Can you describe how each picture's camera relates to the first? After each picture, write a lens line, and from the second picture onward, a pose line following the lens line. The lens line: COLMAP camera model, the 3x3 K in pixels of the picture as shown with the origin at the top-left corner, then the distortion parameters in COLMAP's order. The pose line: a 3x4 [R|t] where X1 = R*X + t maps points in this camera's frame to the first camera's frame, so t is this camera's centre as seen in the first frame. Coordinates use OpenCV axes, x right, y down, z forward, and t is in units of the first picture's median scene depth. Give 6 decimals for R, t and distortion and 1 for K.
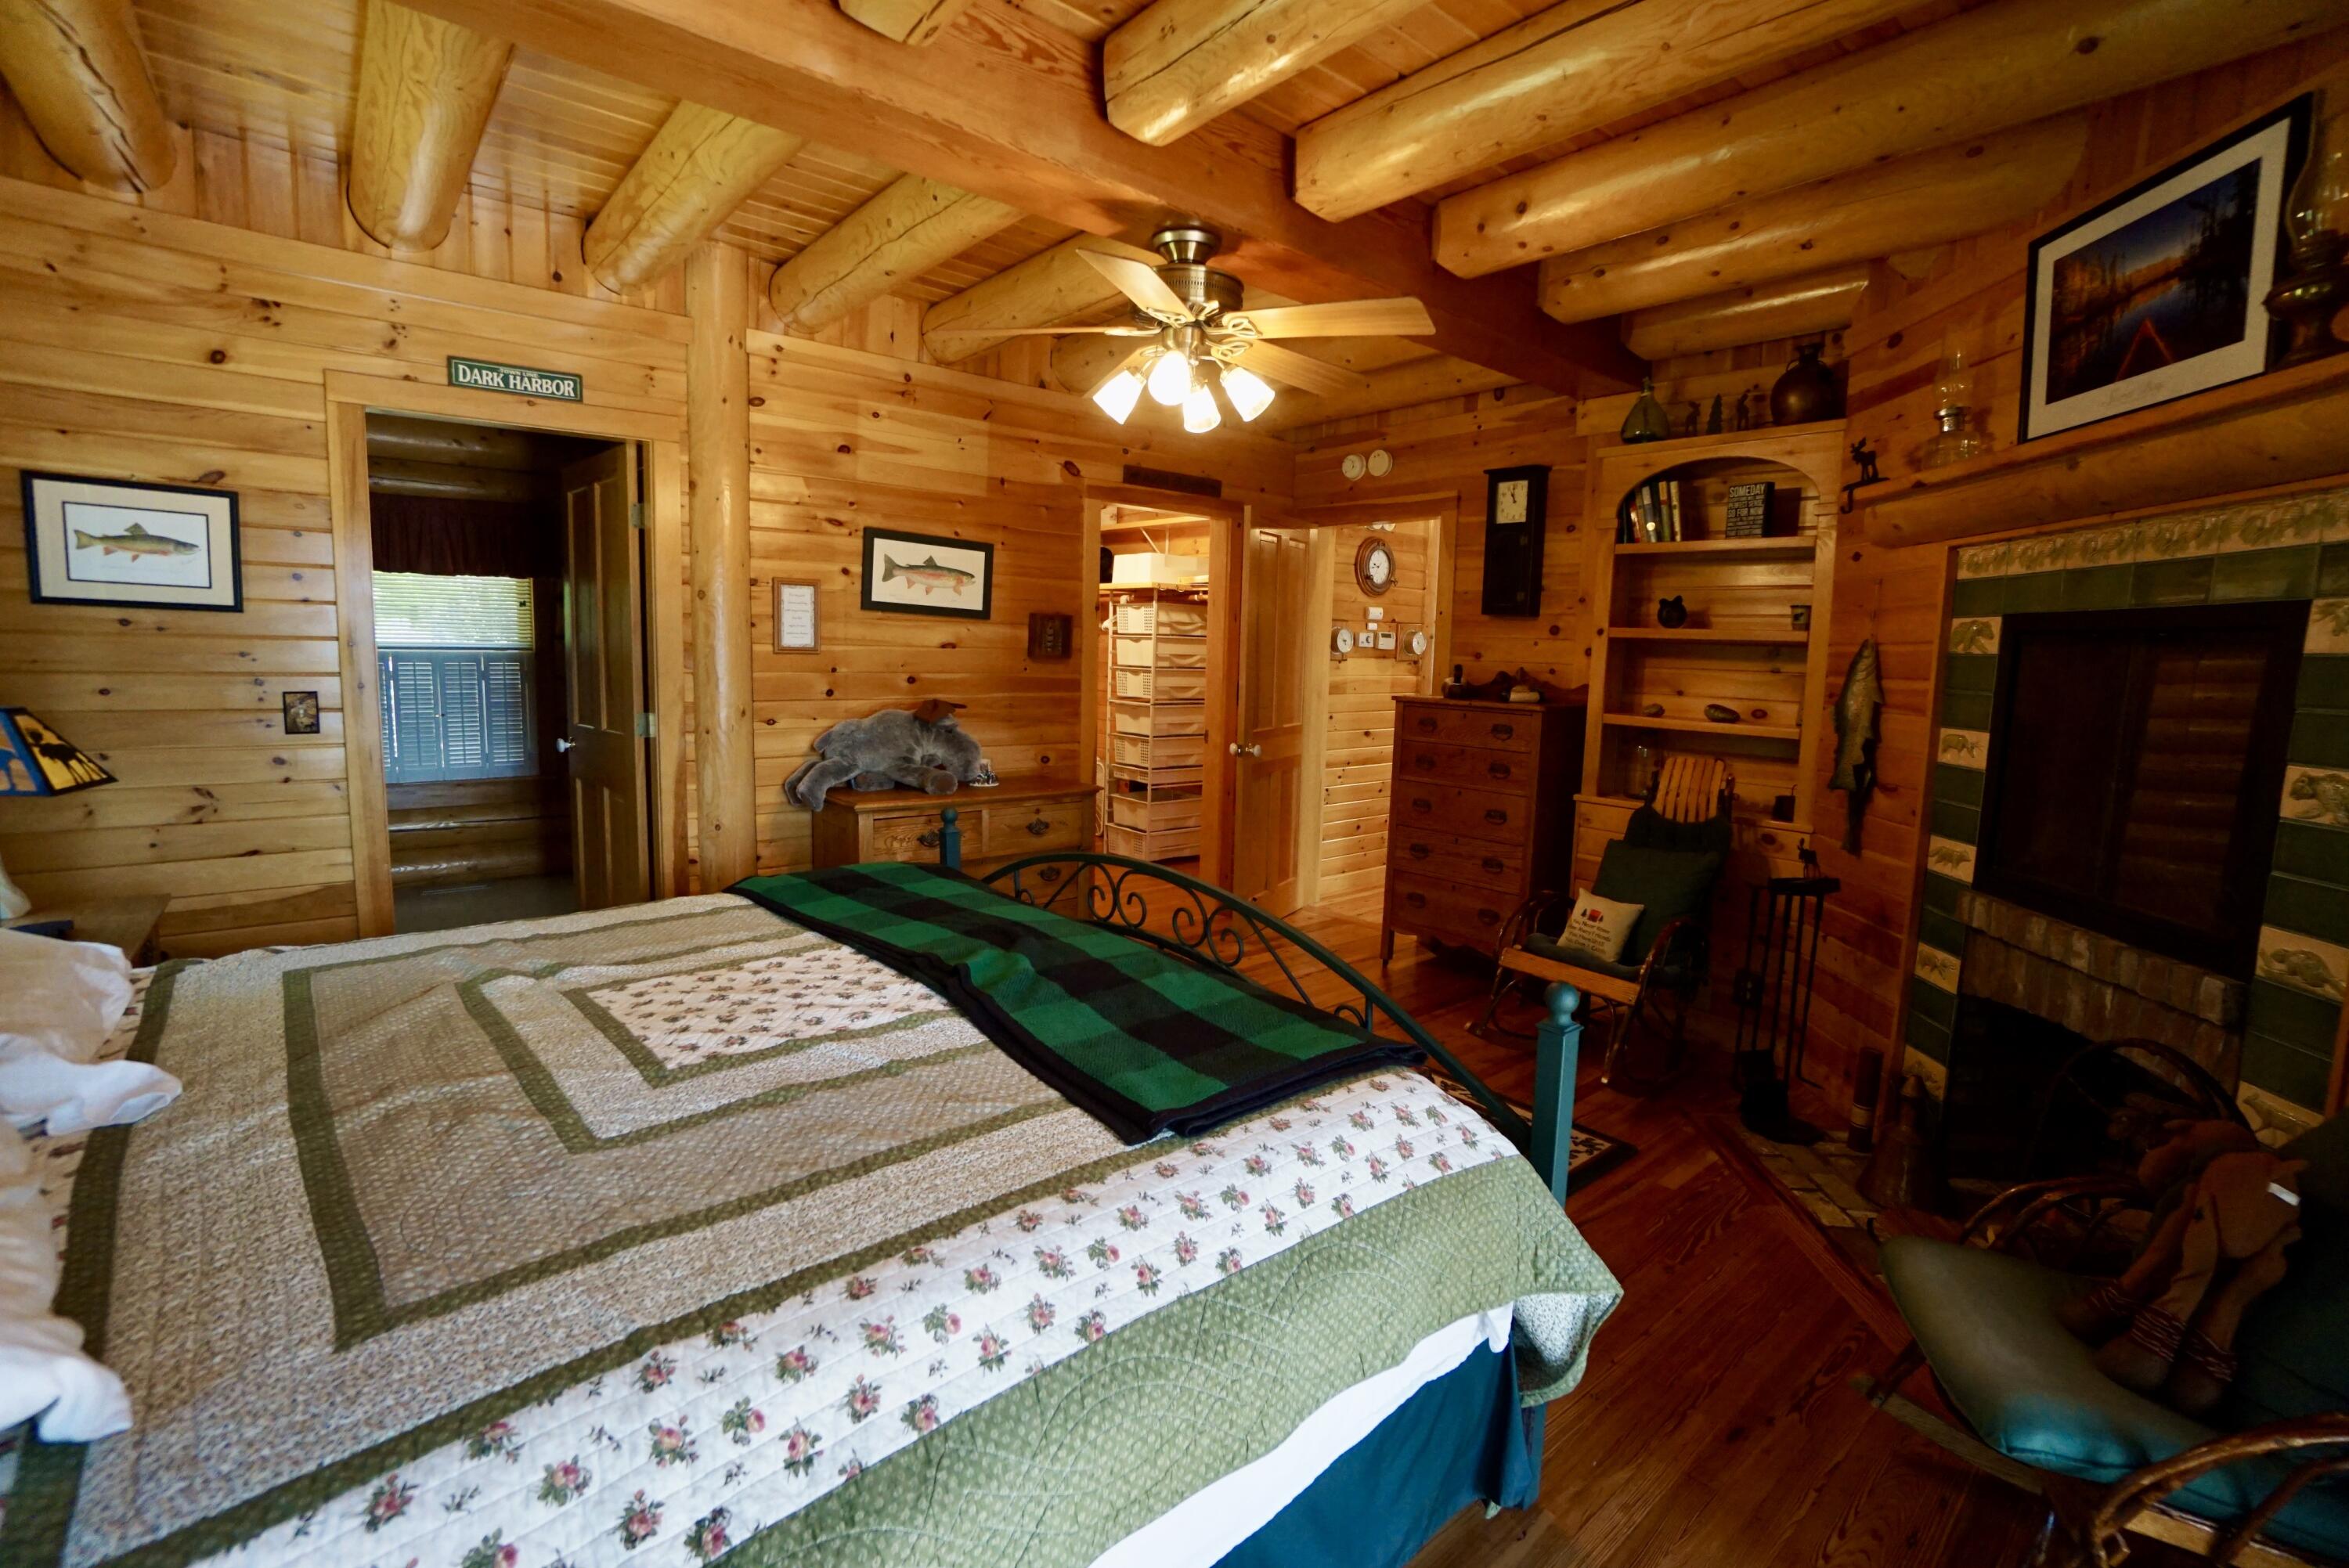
lens RADIAL K [[1050.7, 0, 1173.3], [0, 1050.7, 773.3], [0, 0, 1]] dist [-0.059420, 0.021289]
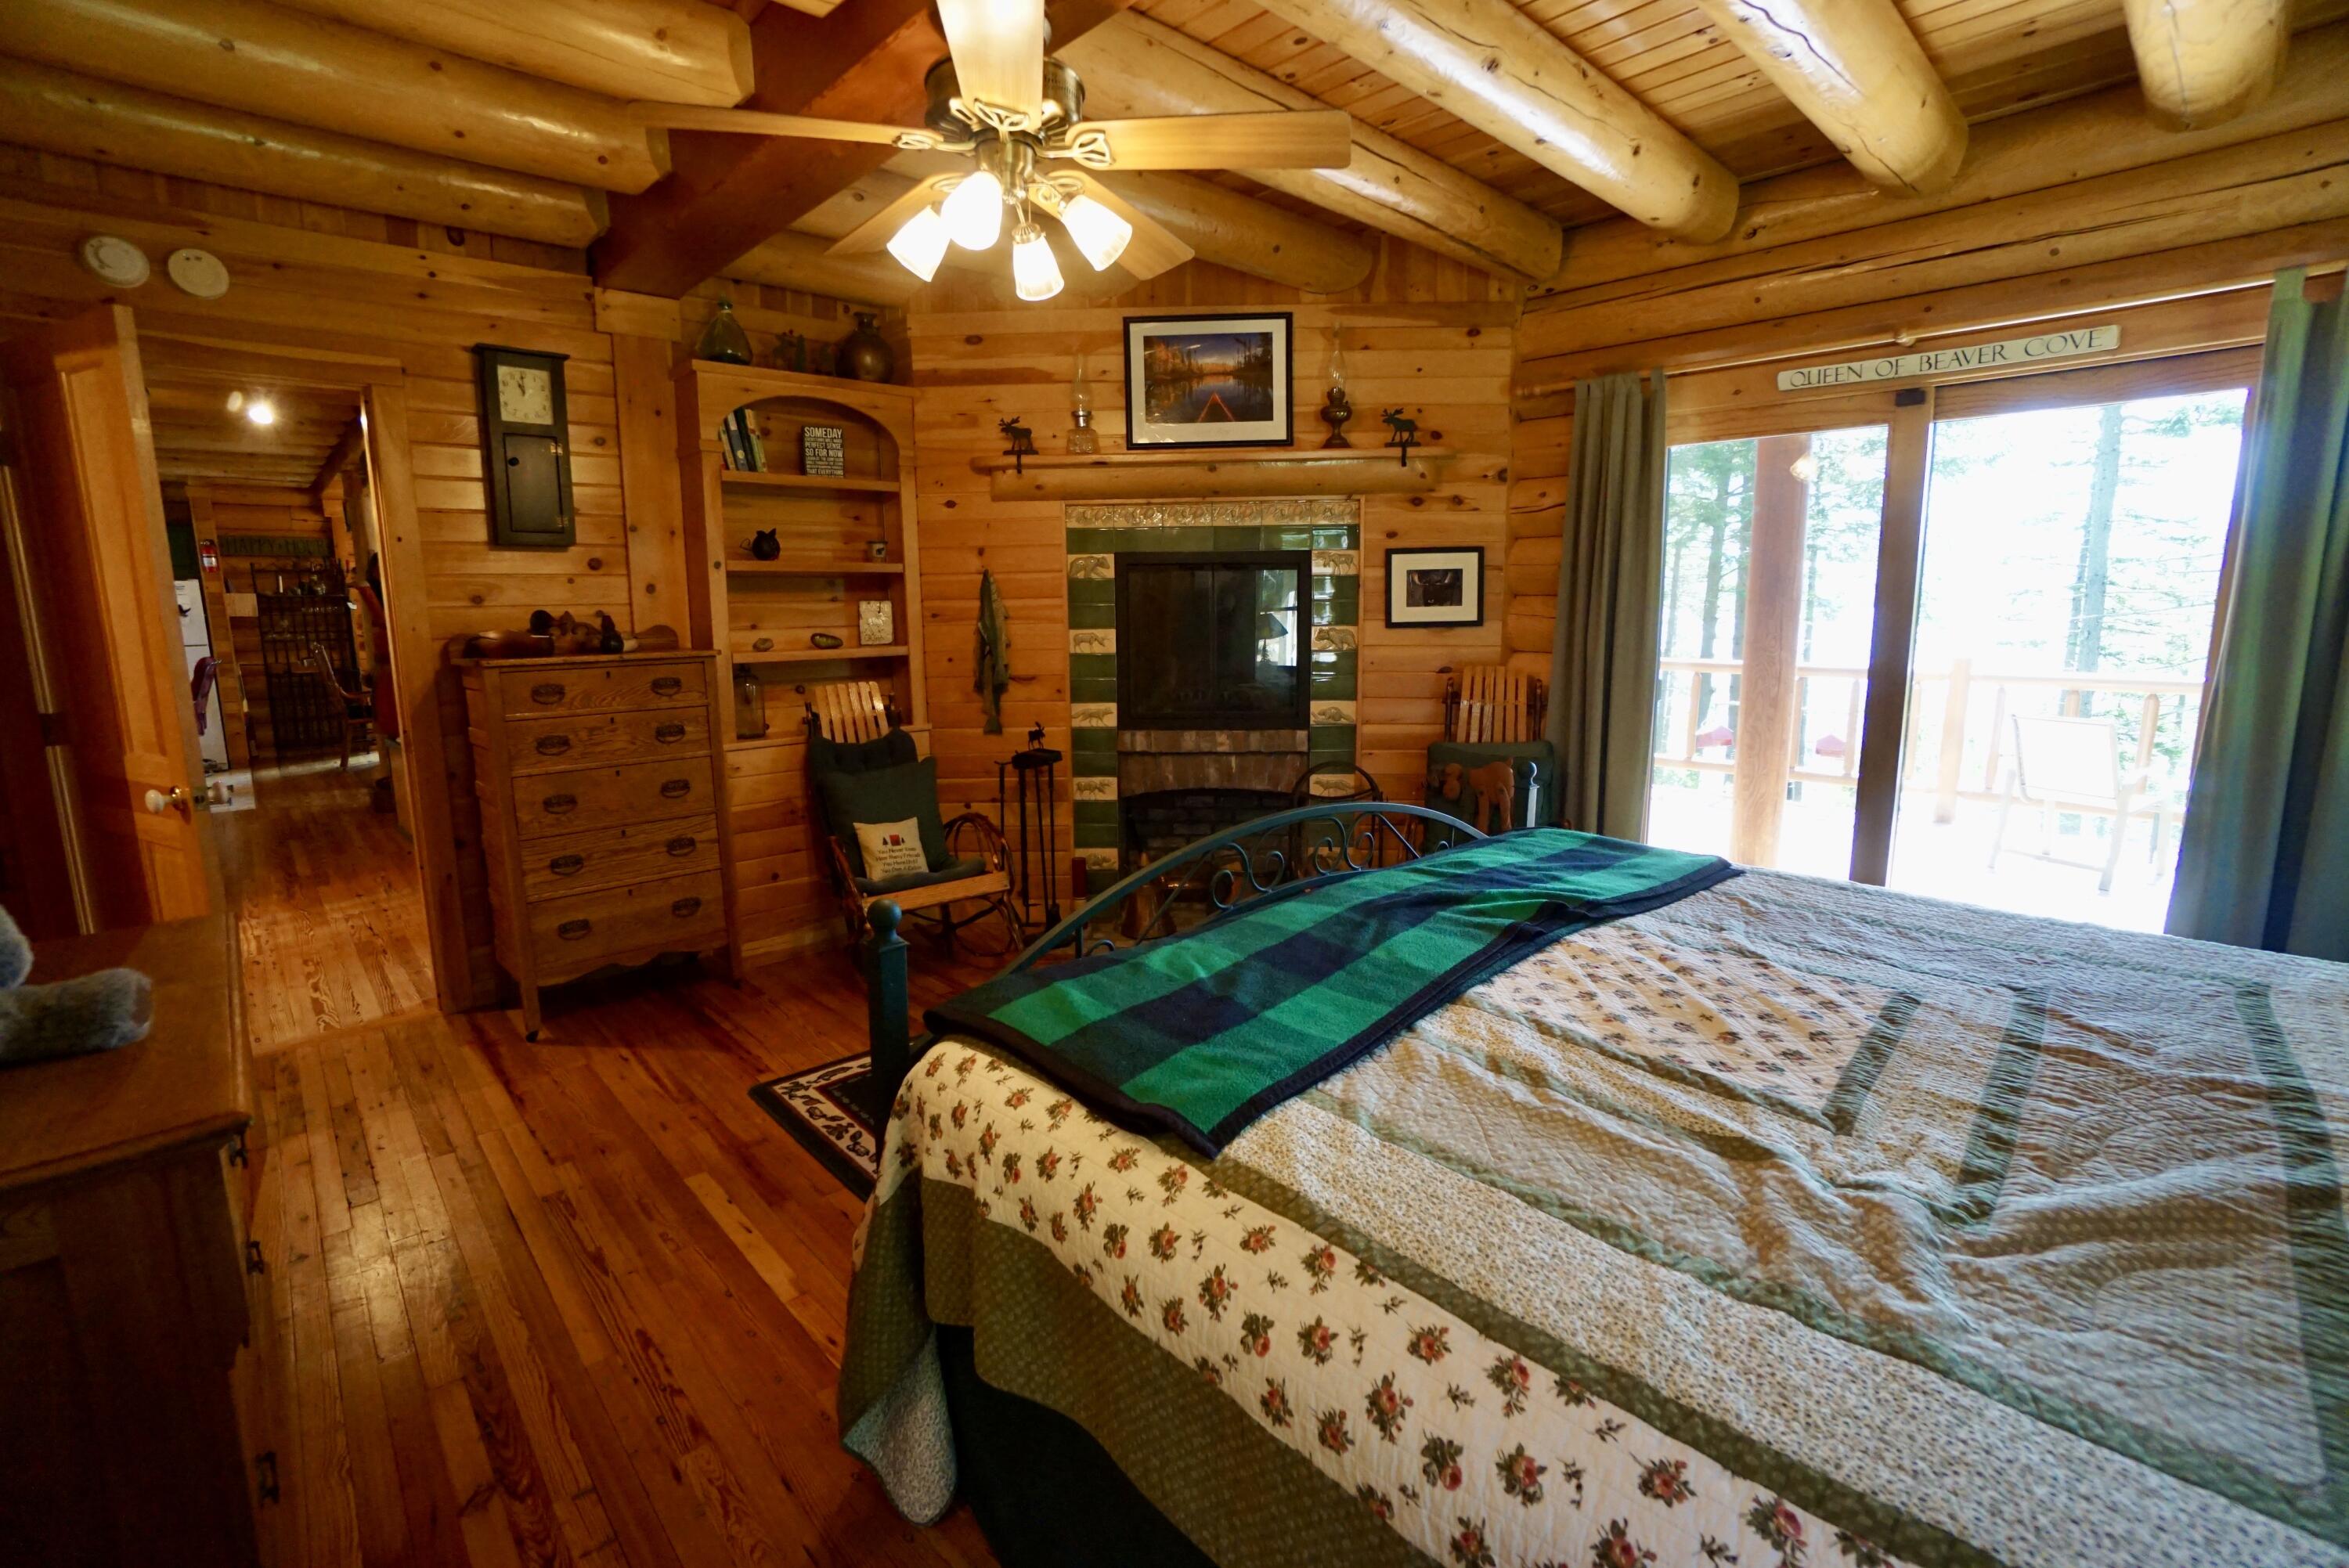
lens RADIAL K [[1050.7, 0, 1156.4], [0, 1050.7, 771.2], [0, 0, 1]] dist [-0.059420, 0.021289]
pose [[-0.041936, -0.187202, 0.981426, -0.823570], [0.130631, 0.972831, 0.191144, -0.127441], [-0.990544, 0.136220, -0.016343, 0.999432]]
